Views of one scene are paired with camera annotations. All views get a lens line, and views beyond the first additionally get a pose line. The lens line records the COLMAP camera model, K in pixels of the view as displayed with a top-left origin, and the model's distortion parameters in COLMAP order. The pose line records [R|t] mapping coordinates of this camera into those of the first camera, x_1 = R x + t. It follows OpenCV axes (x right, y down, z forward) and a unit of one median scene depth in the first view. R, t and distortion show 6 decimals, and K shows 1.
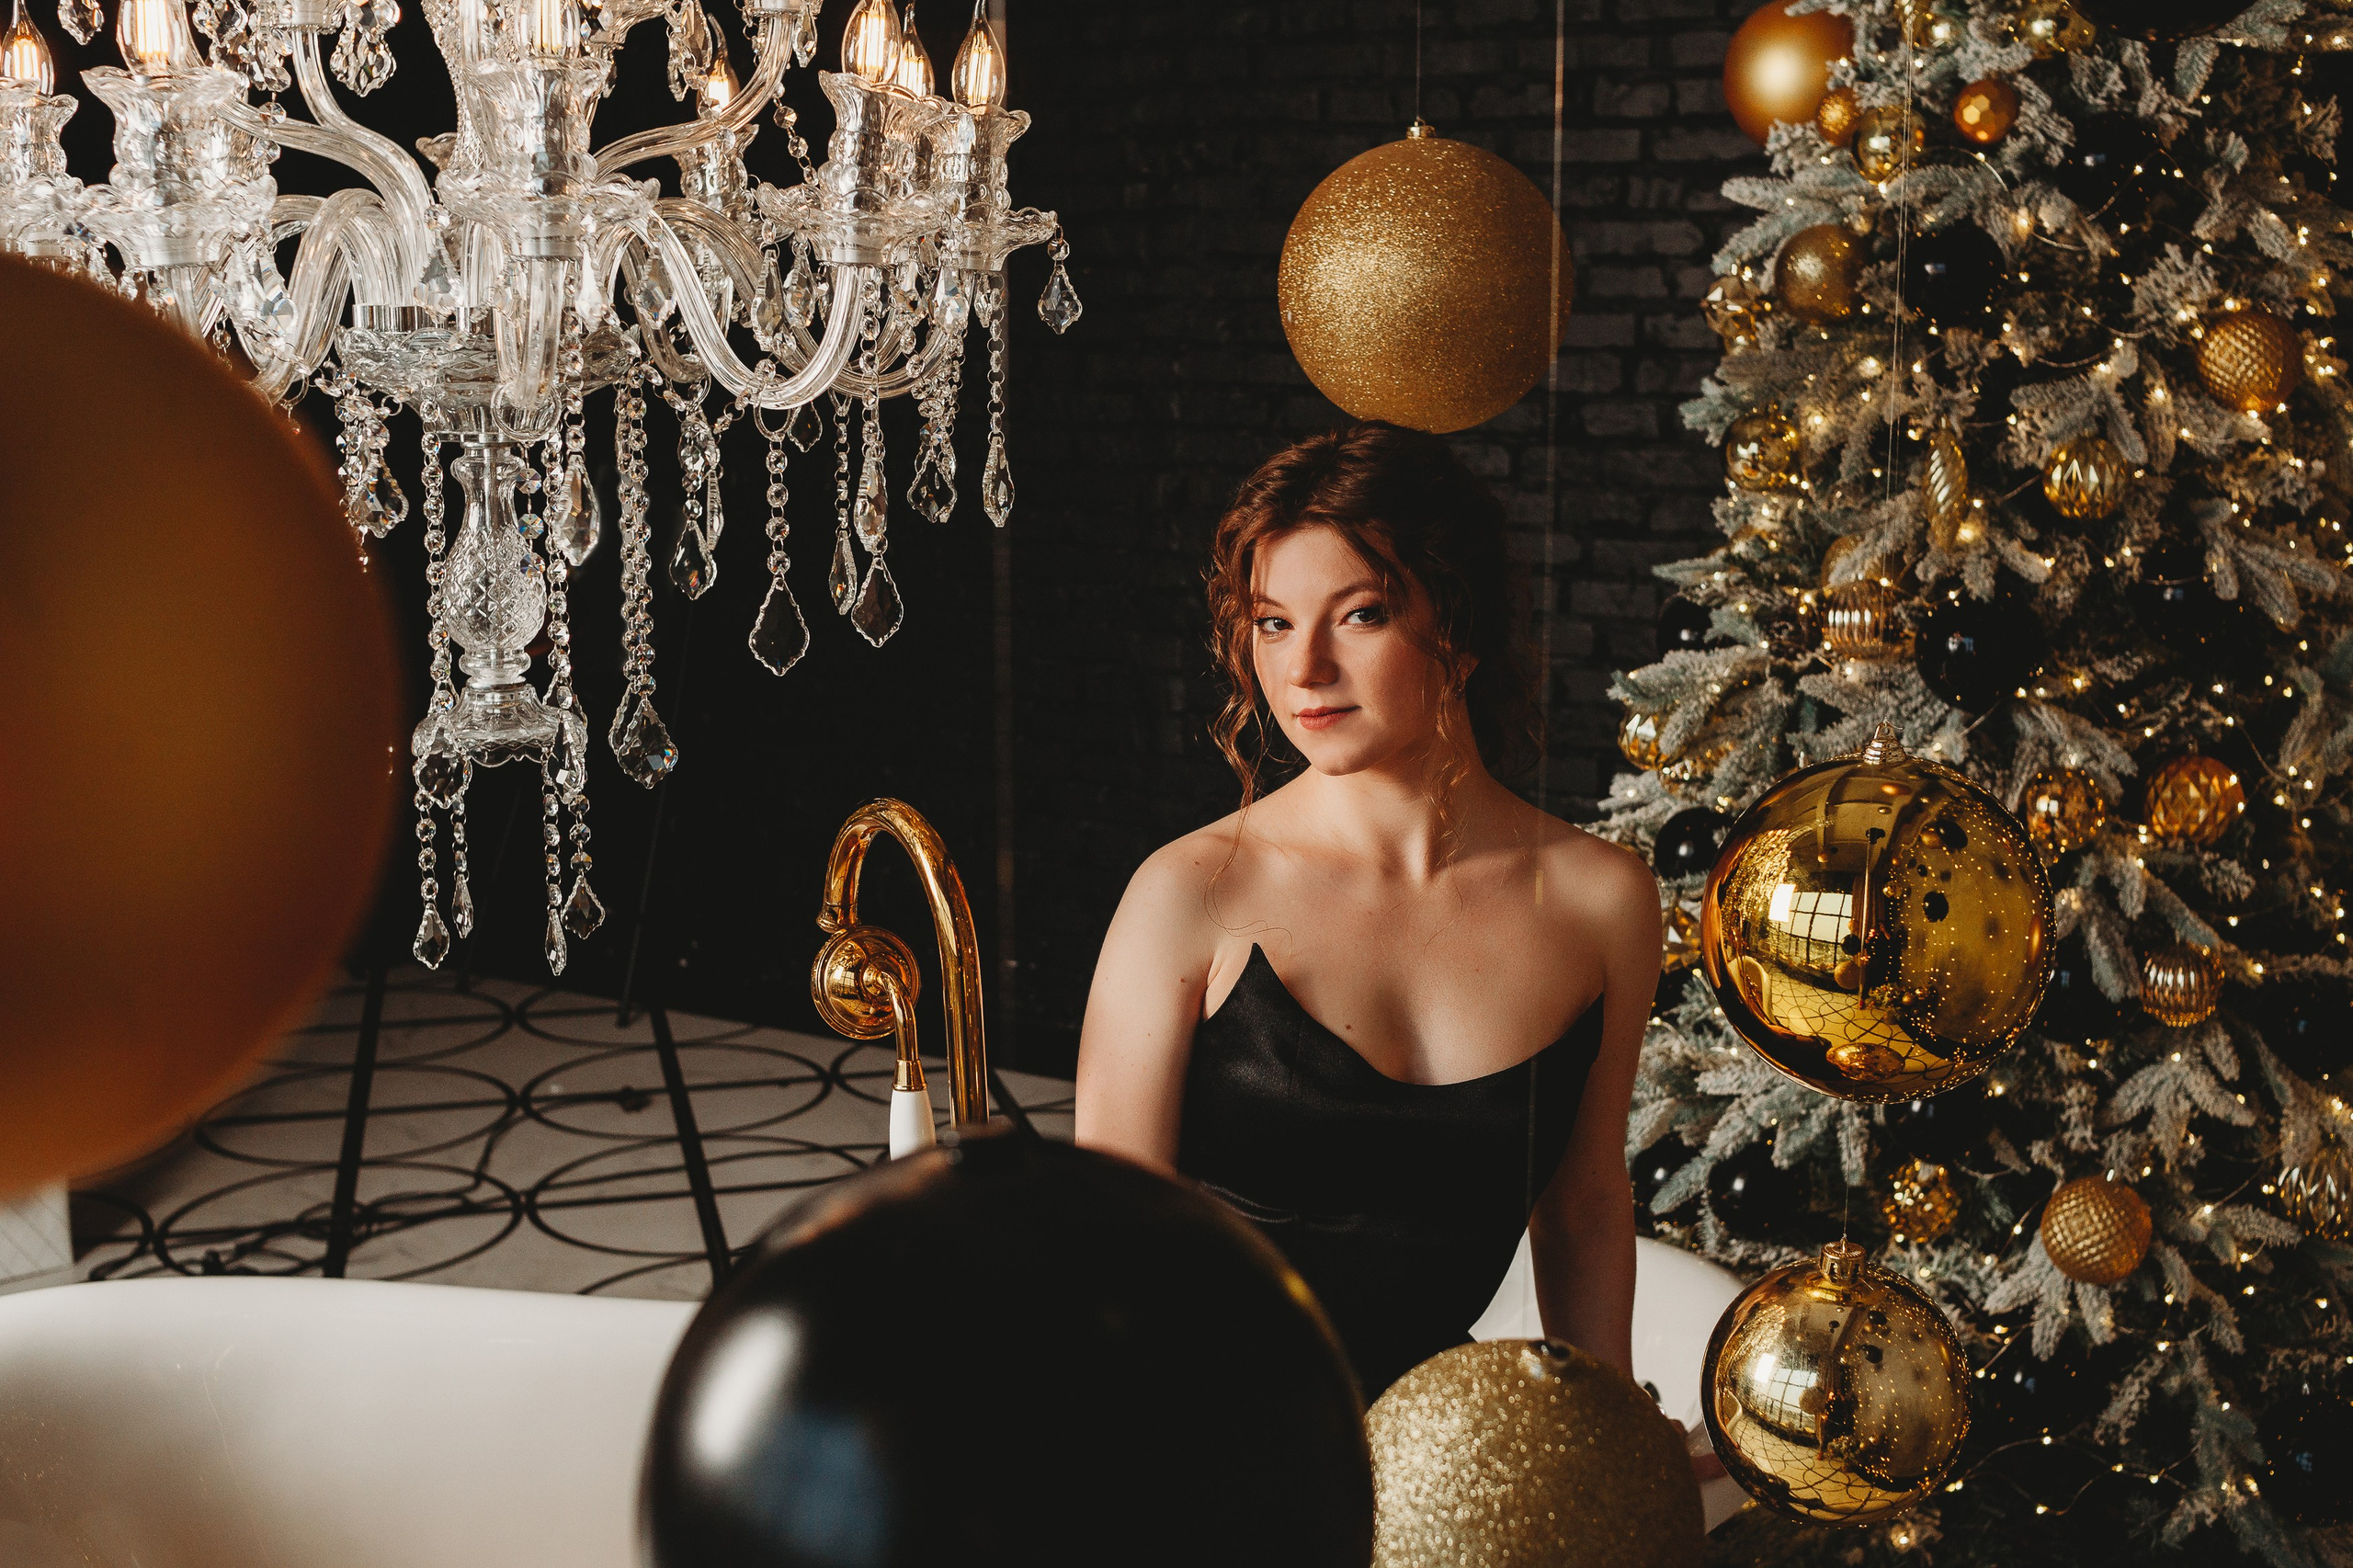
lens RADIAL K [[2584.6, 0, 1176.5], [0, 2584.6, 784.0], [0, 0, 1]] dist [-0.121917, 0.048943]
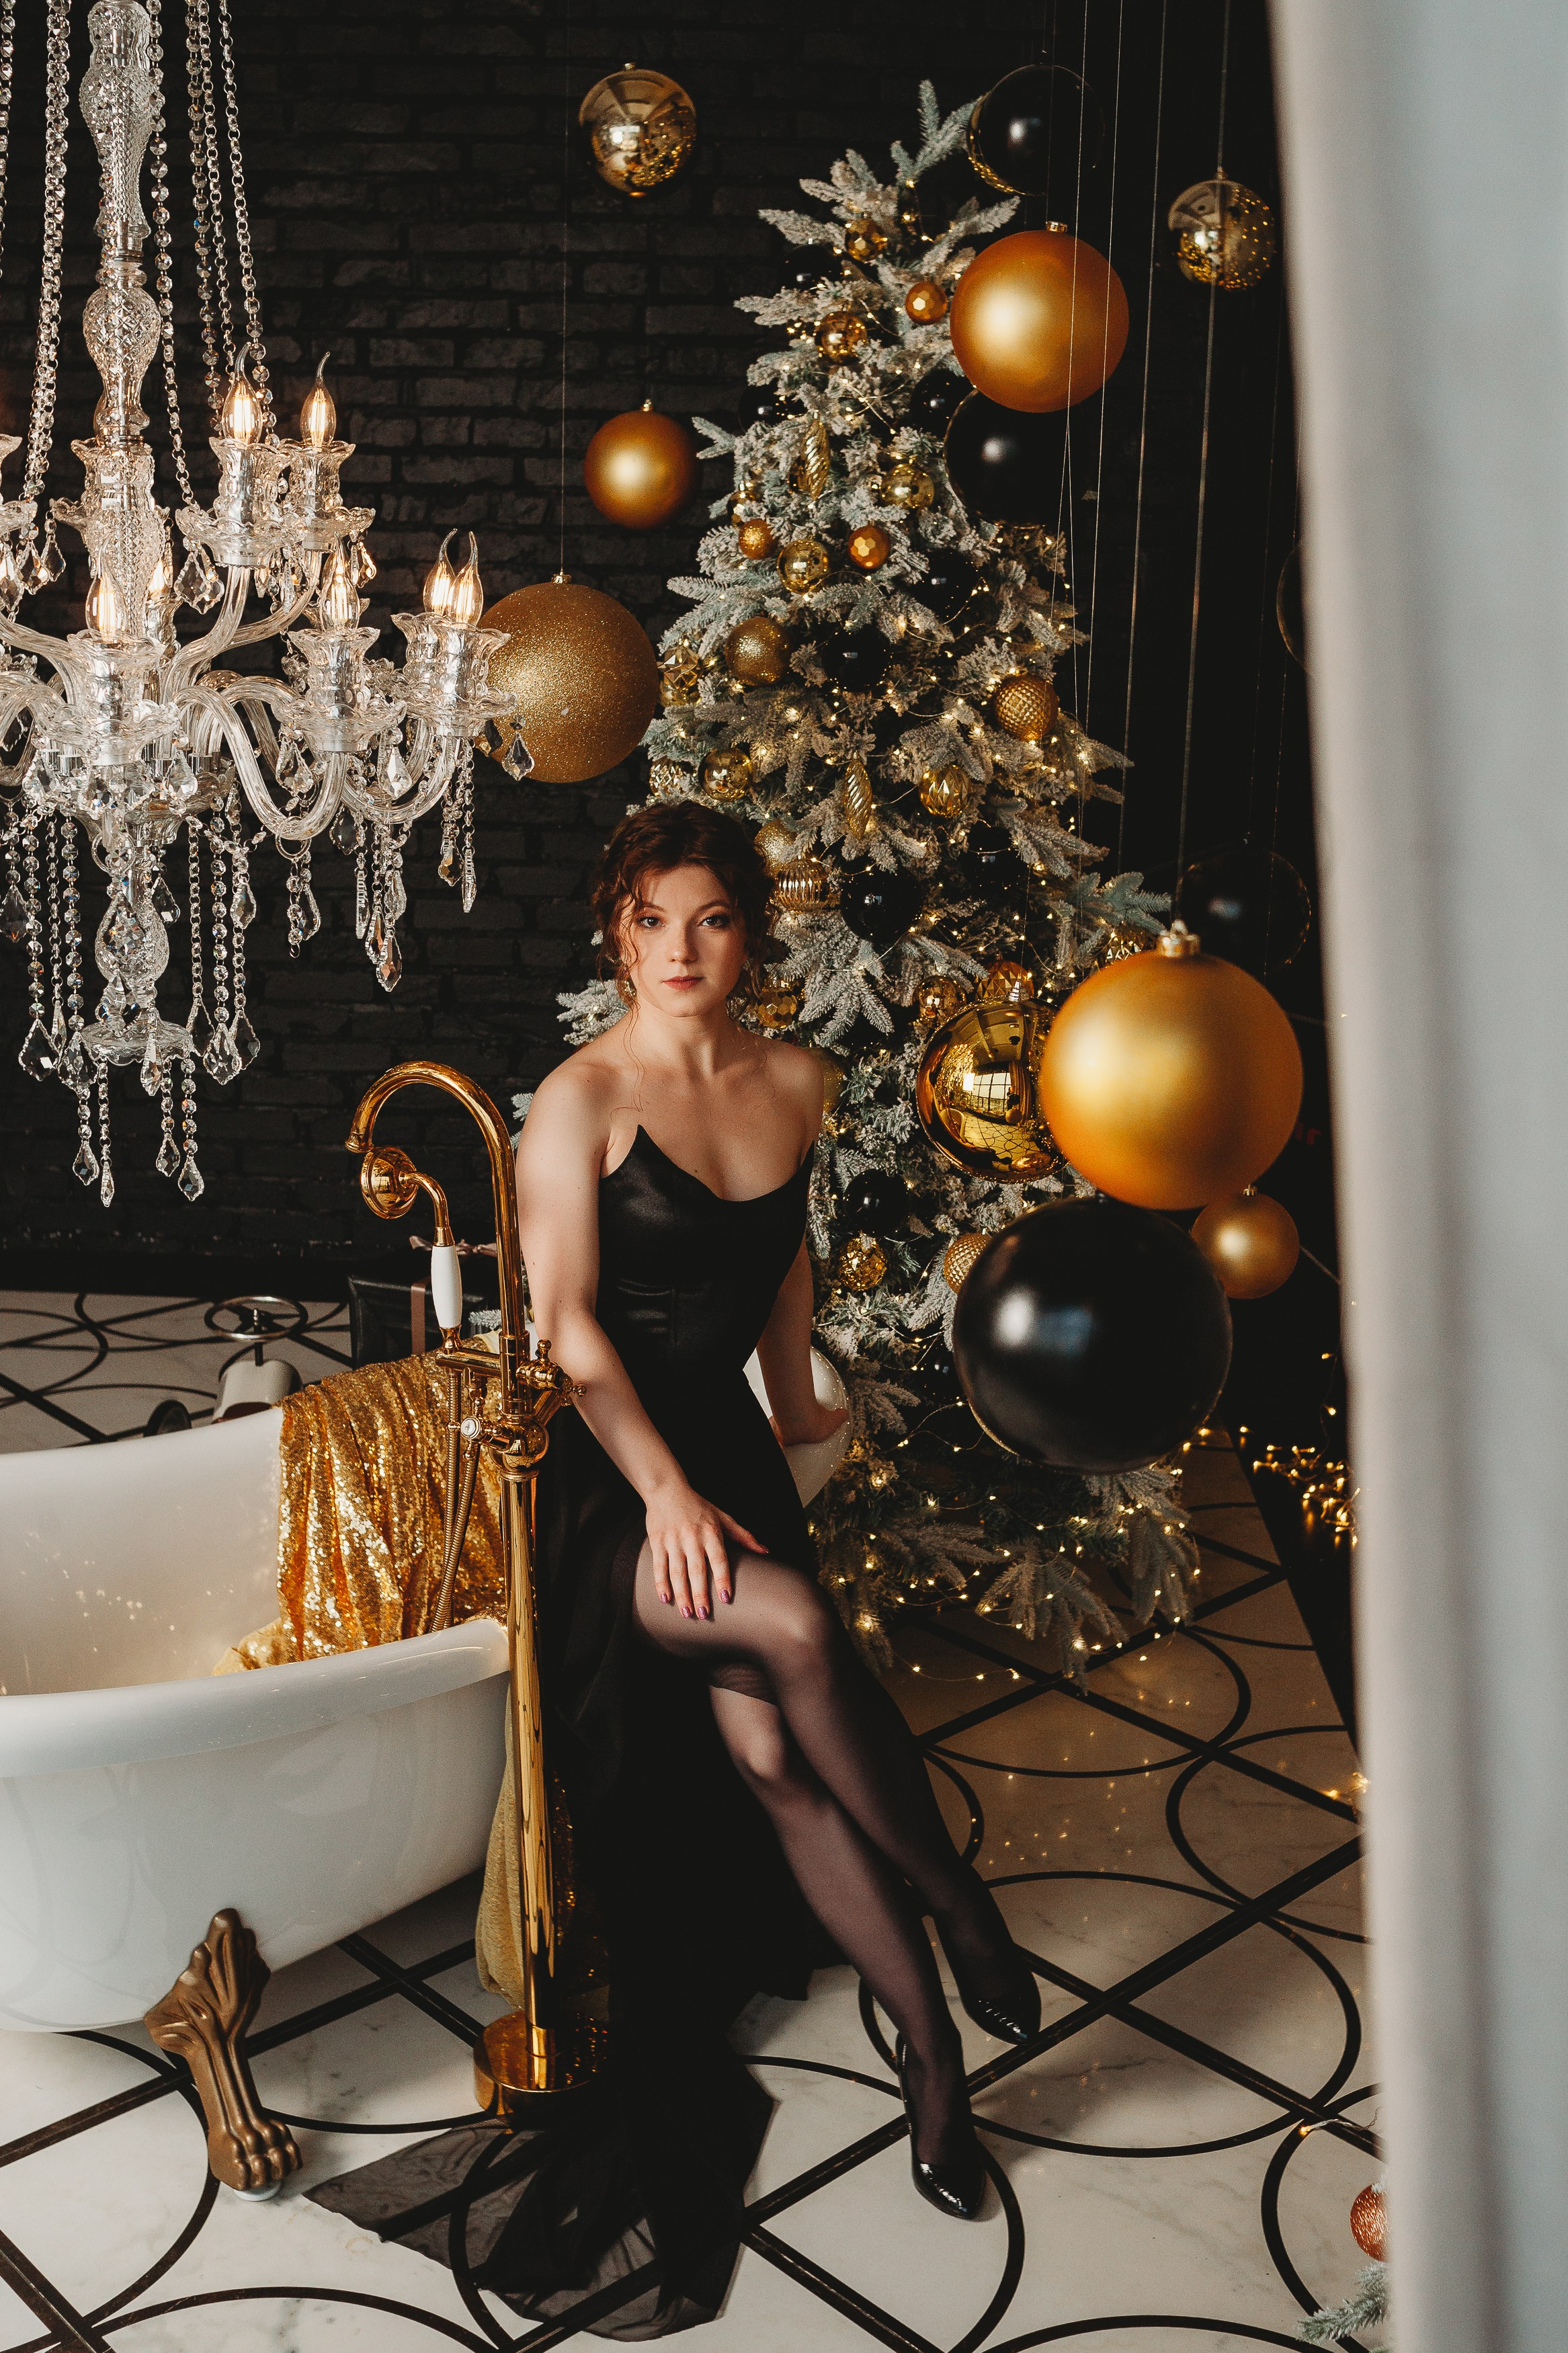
lens RADIAL K [[2584.2, 0, 784.0], [0, 2584.2, 1176.5], [0, 0, 1]] dist [-0.121917, 0.048943]
pose [[0.885569, -0.103638, 0.452798, -0.461438], [0.064124, 0.992735, 0.101809, -0.051074], [-0.460060, -0.061123, 0.885782, -0.361490]]
